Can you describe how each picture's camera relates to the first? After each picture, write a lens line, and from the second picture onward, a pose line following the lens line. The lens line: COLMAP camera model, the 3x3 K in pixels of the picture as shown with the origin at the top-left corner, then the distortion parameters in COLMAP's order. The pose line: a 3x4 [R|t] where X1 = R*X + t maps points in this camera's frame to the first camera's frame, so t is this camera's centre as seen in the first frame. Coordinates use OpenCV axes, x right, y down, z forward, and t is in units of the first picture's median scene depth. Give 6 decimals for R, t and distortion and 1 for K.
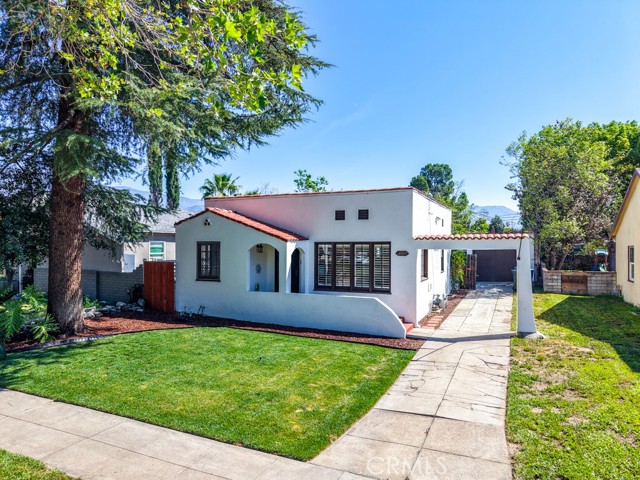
lens RADIAL K [[435.6, 0, 324.6], [0, 435.6, 234.9], [0, 0, 1]] dist [0.025297, -0.024833]
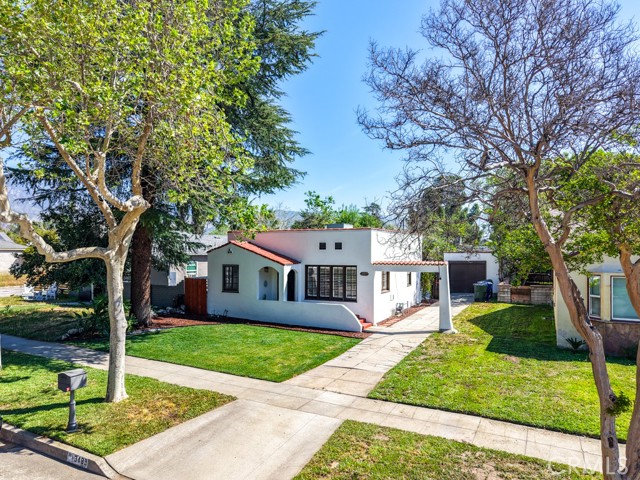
lens RADIAL K [[435.6, 0, 318.1], [0, 435.6, 238.1], [0, 0, 1]] dist [0.025297, -0.024833]
pose [[0.998368, -0.002366, -0.057053, 0.103209], [0.001711, 0.999932, -0.011529, -0.056314], [0.057076, 0.011413, 0.998305, -0.417158]]
